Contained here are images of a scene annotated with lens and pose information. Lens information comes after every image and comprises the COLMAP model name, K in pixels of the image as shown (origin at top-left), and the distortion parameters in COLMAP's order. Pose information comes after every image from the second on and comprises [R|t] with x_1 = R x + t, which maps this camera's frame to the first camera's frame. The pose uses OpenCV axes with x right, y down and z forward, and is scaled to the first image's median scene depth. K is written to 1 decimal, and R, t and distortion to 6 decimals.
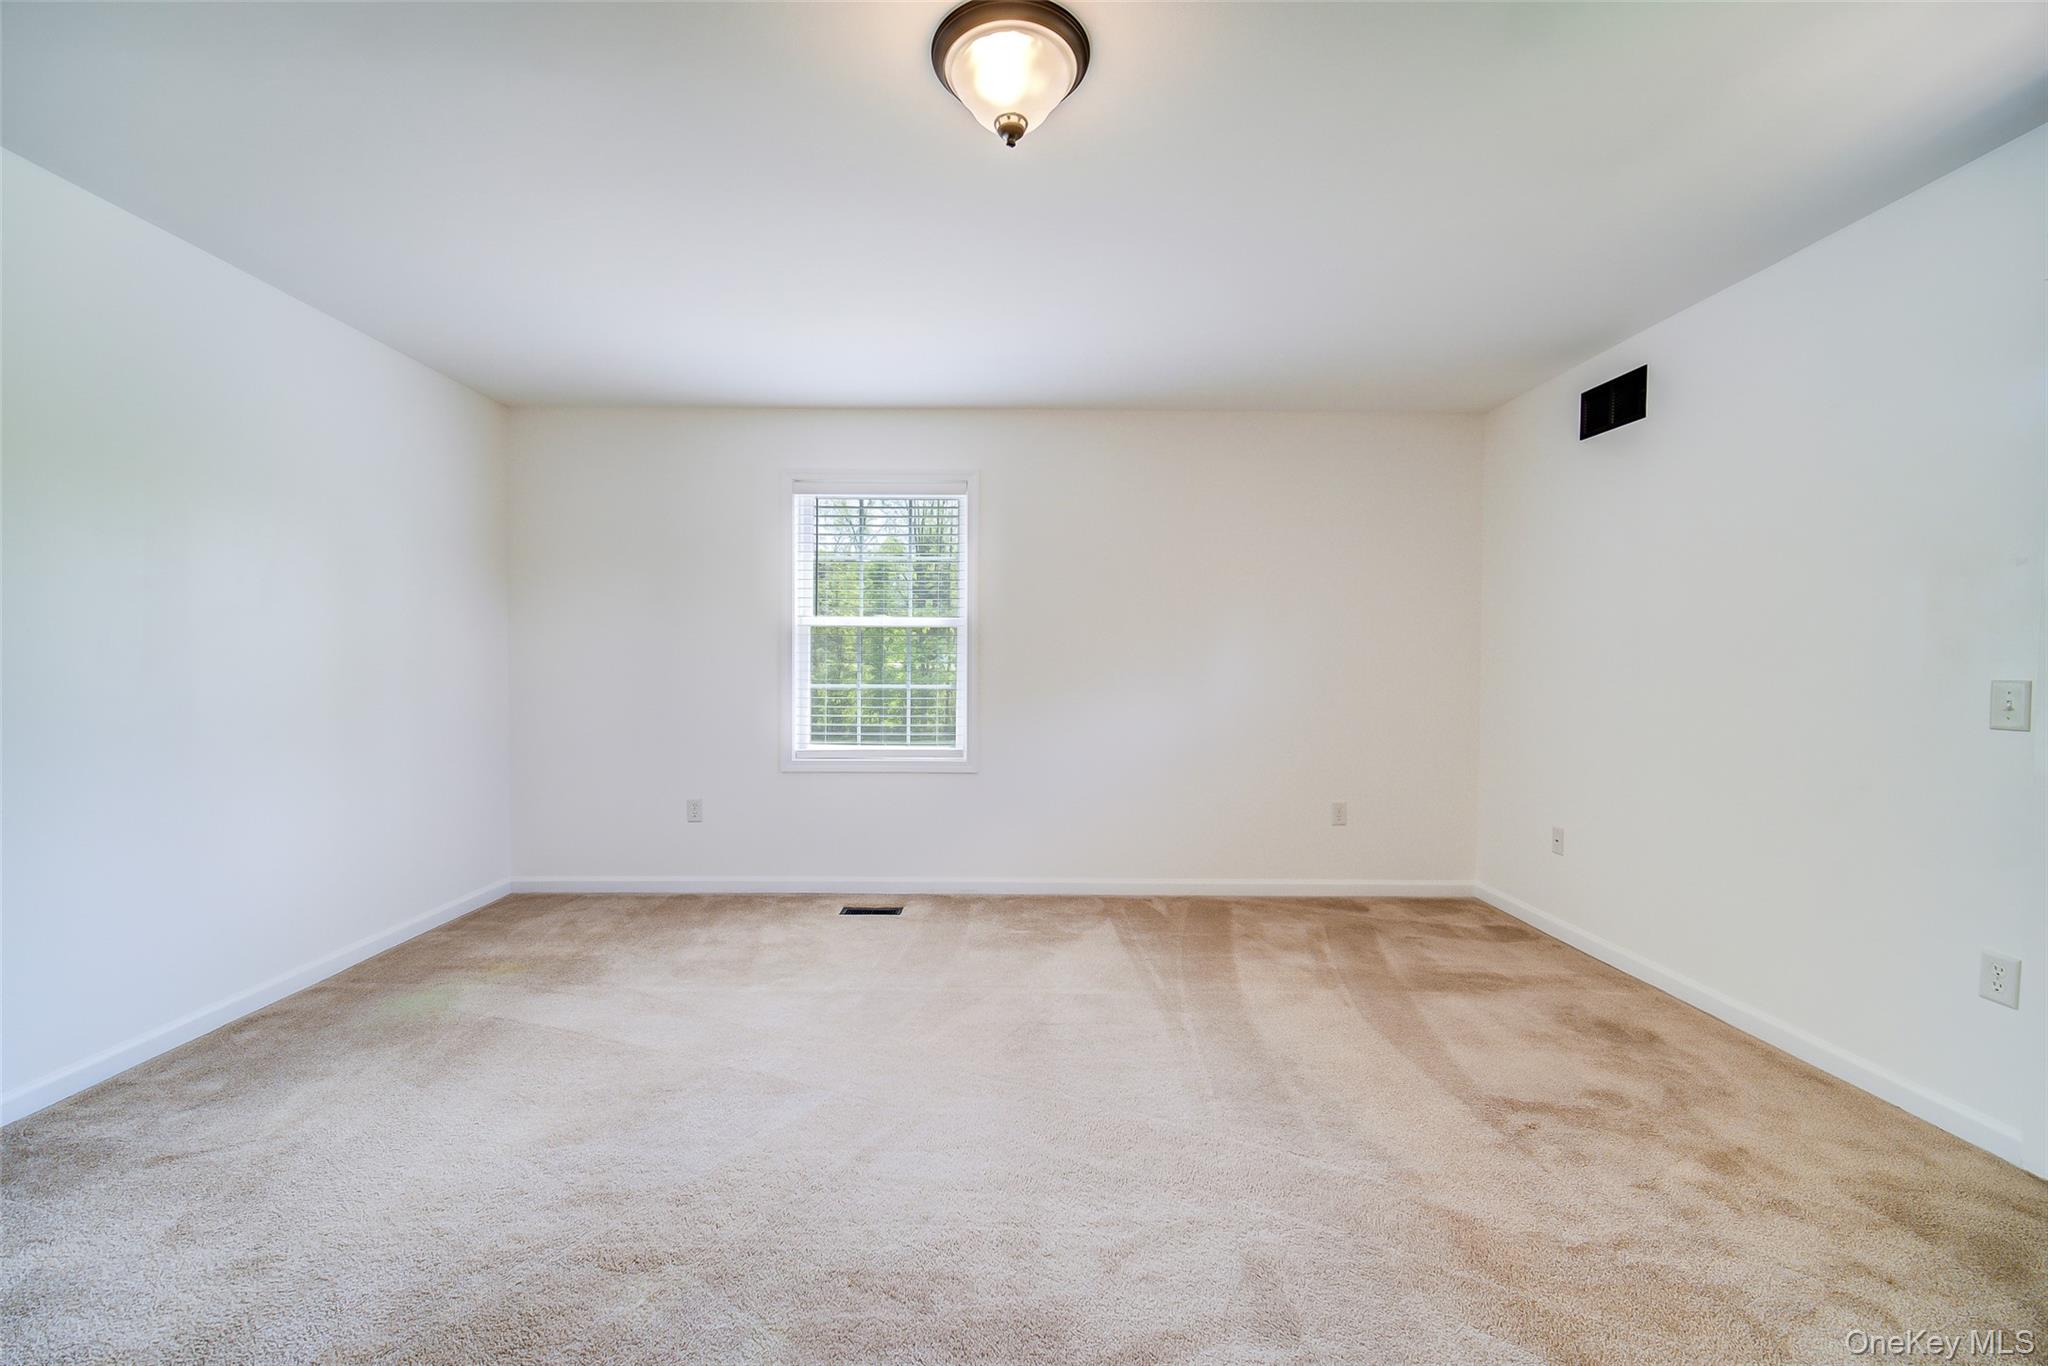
lens RADIAL K [[813.3, 0, 1024.0], [0, 813.3, 692.0], [0, 0, 1]] dist [-0.000603, -0.000531]
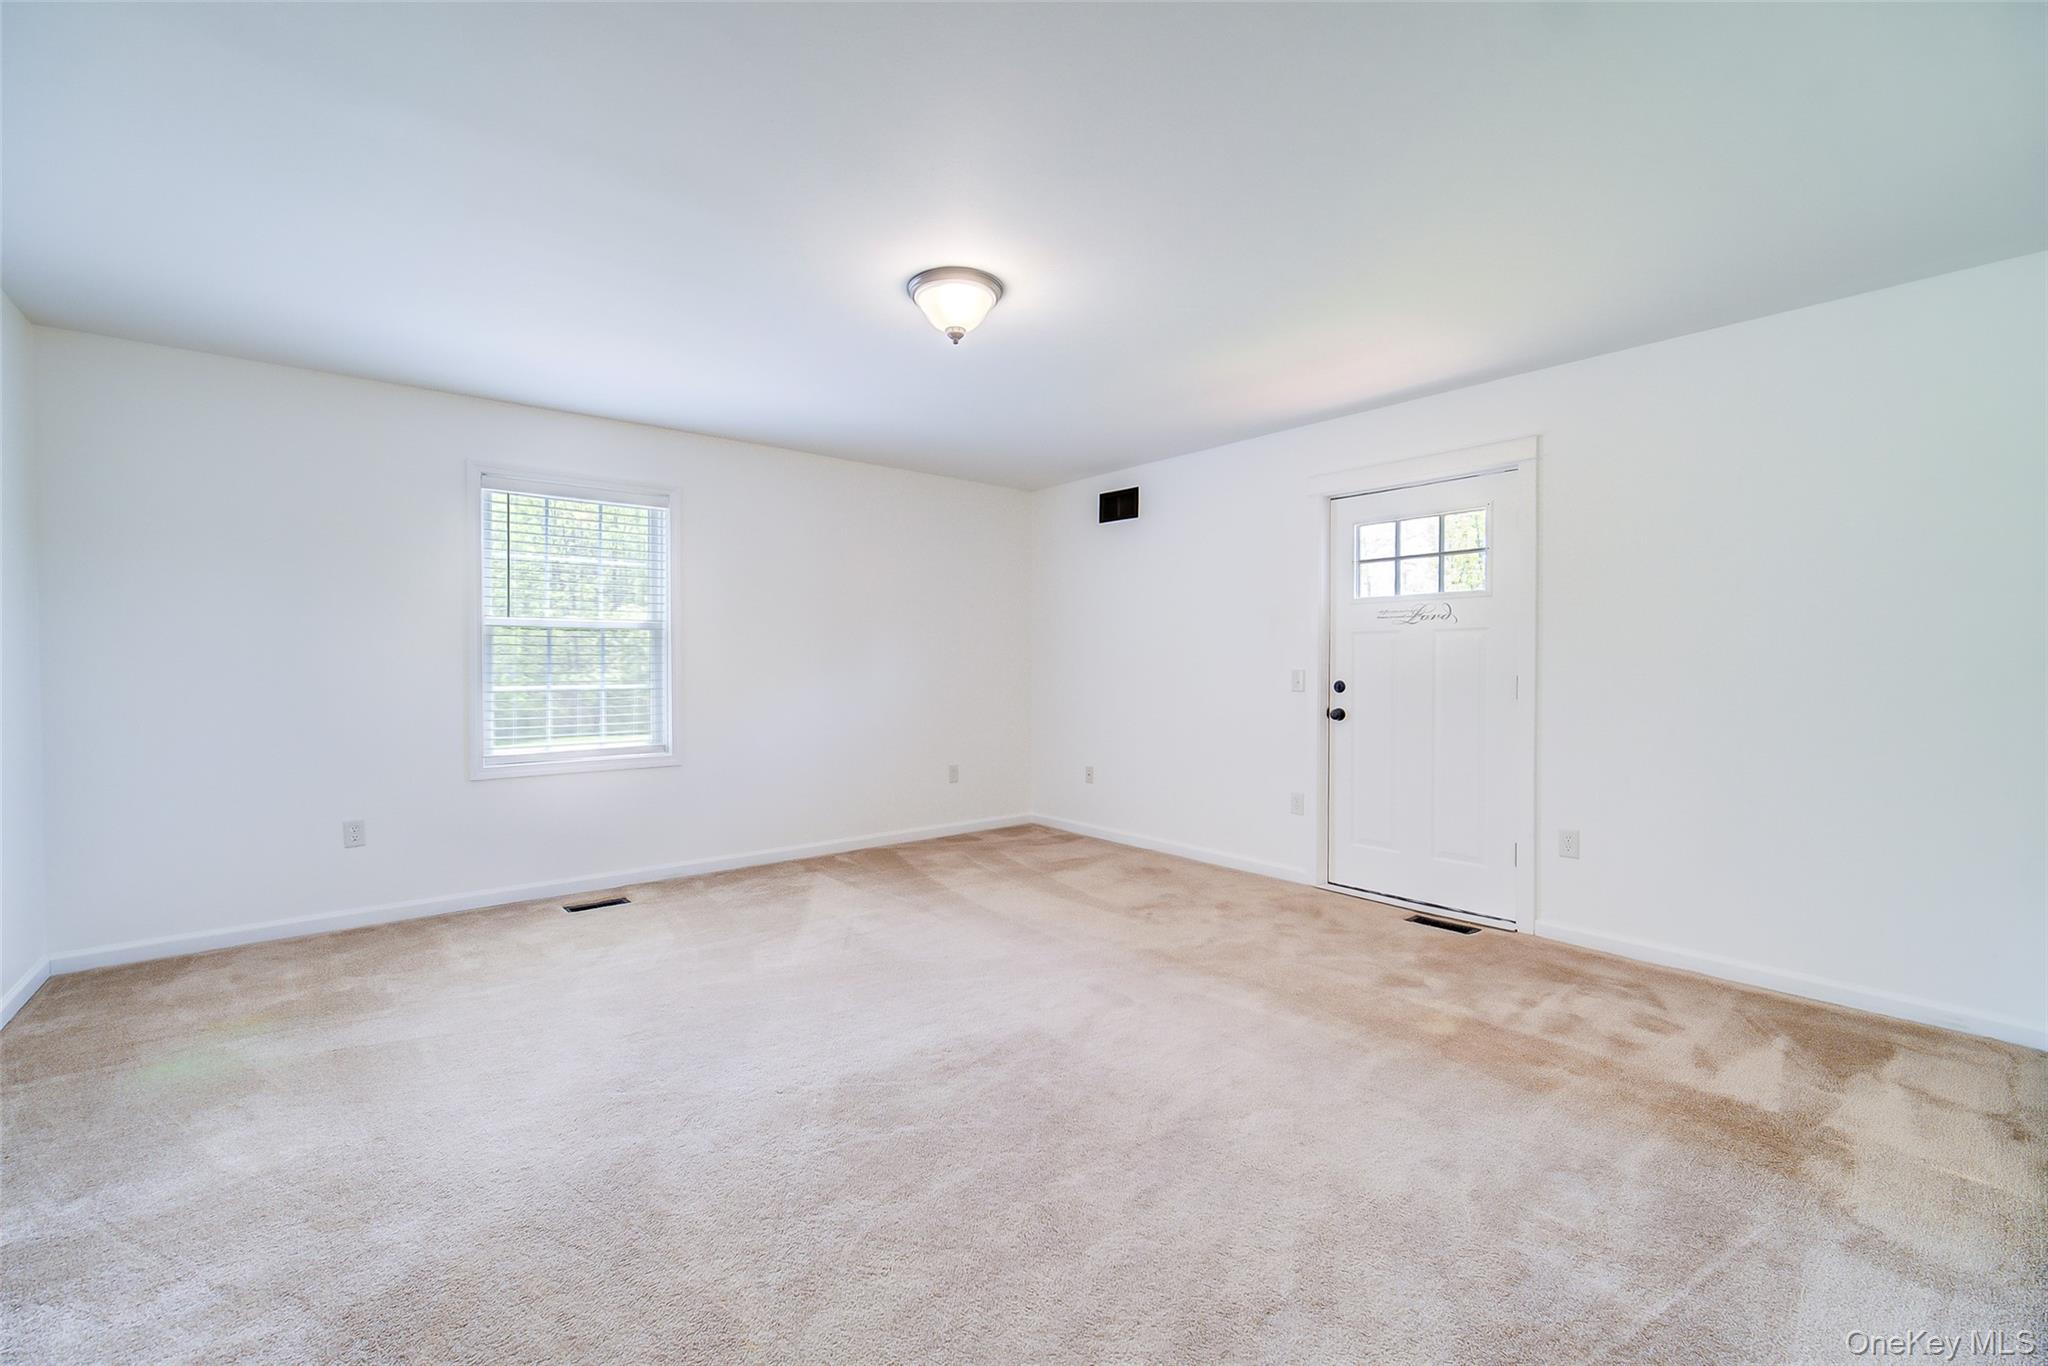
lens RADIAL K [[813.3, 0, 1024.0], [0, 813.3, 692.0], [0, 0, 1]] dist [-0.000603, -0.000531]
pose [[0.781855, -0.027525, 0.622853, -0.462750], [0.025304, 0.999603, 0.012411, 0.000291], [-0.622947, 0.006057, 0.782240, -0.169980]]
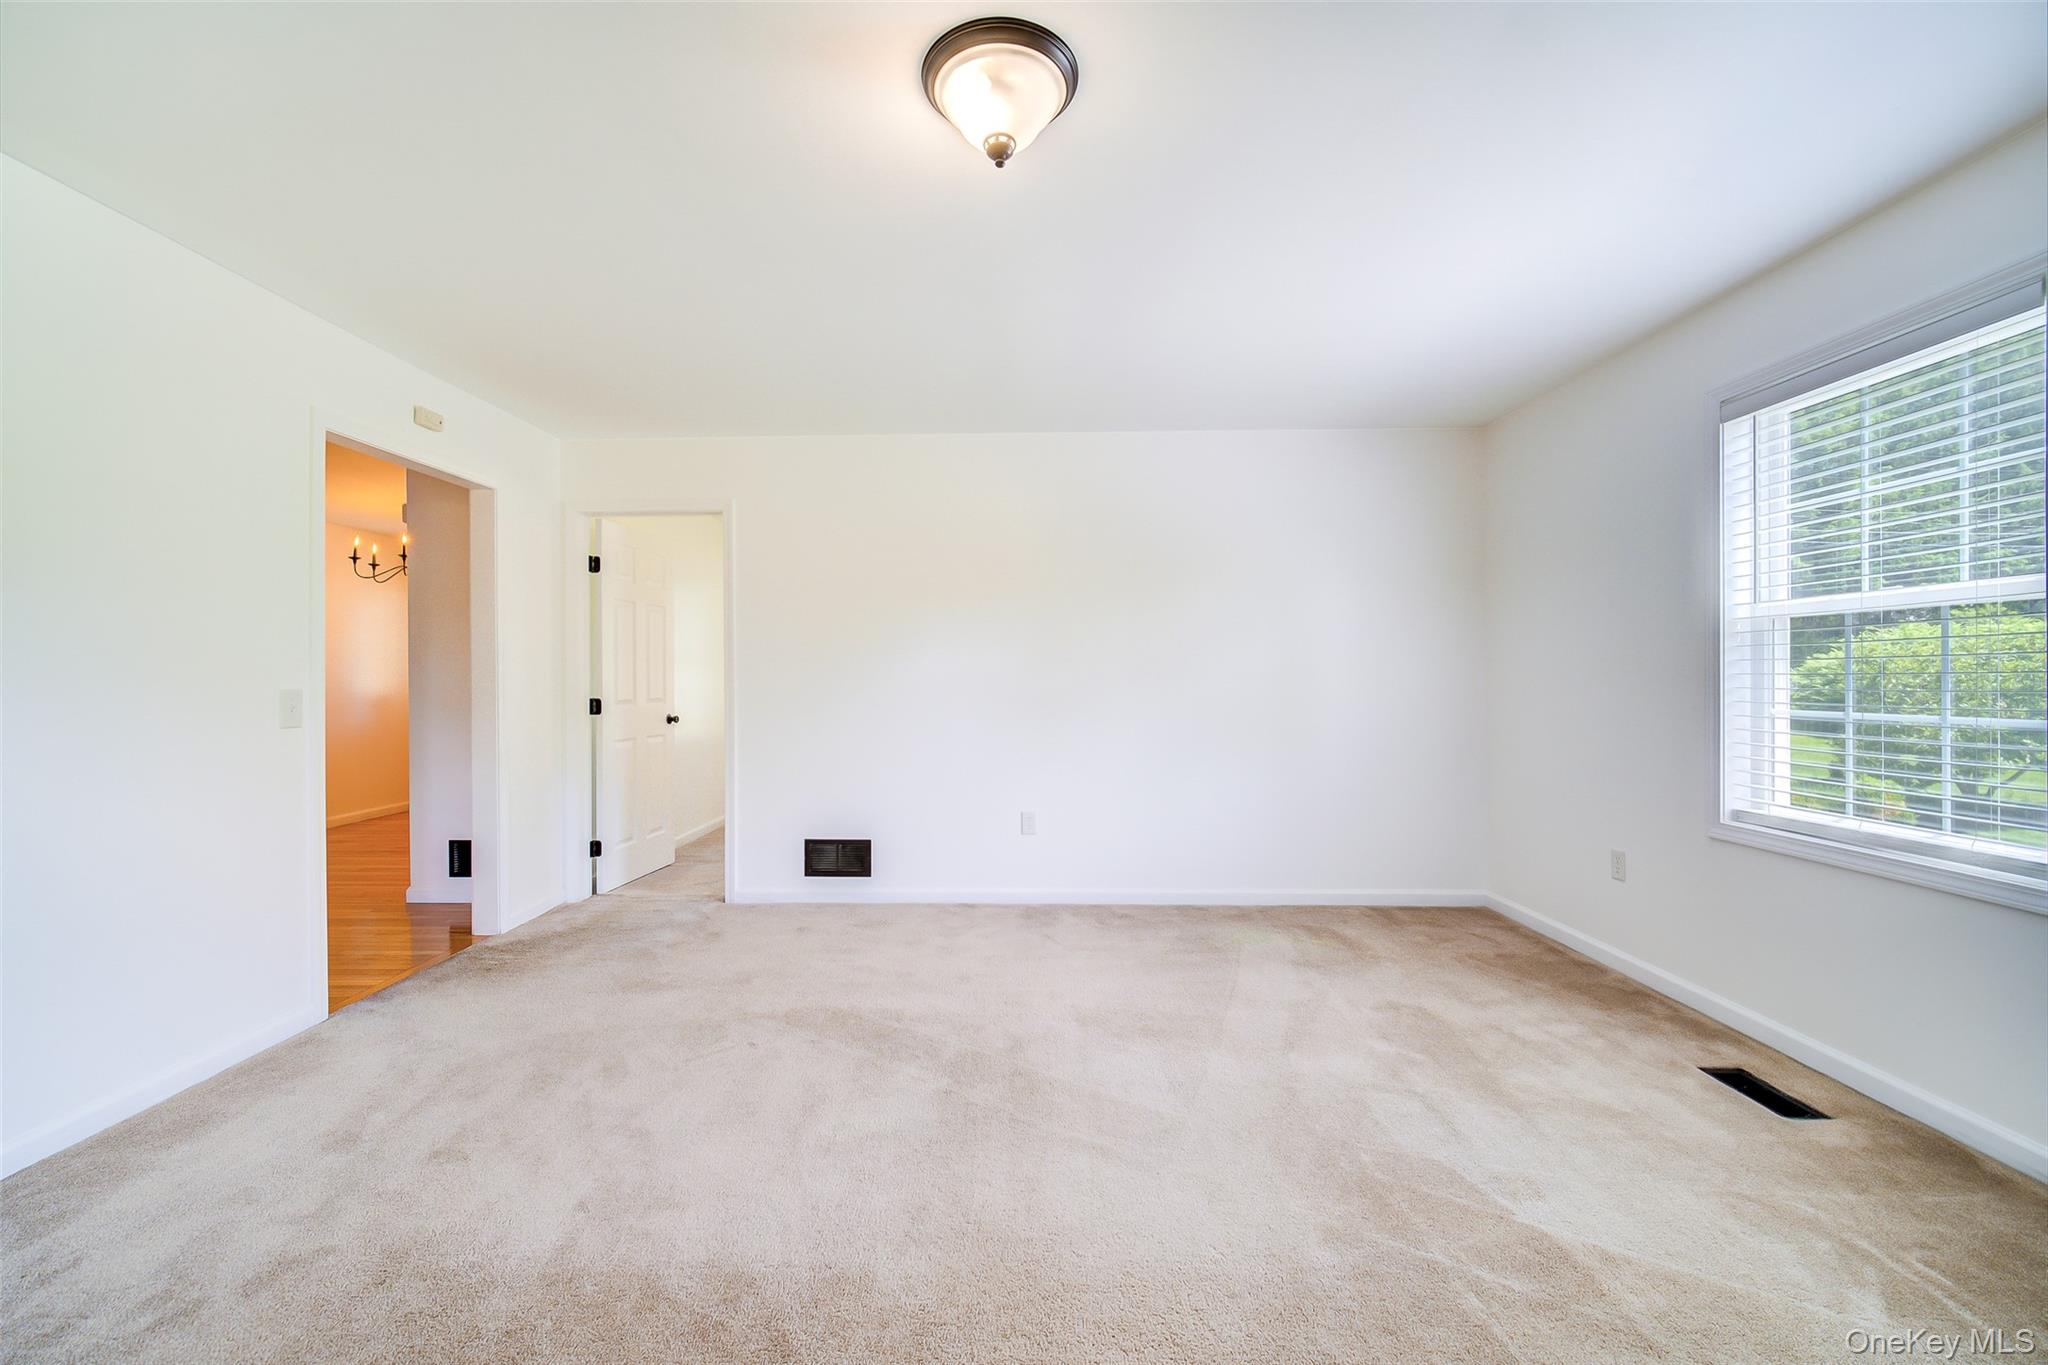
lens RADIAL K [[813.3, 0, 1024.0], [0, 813.3, 691.5], [0, 0, 1]] dist [-0.000603, -0.000531]
pose [[-0.030230, 0.005082, -0.999530, 0.477815], [-0.032272, 0.999461, 0.006058, -0.010207], [0.999022, 0.032440, -0.030050, 0.533661]]
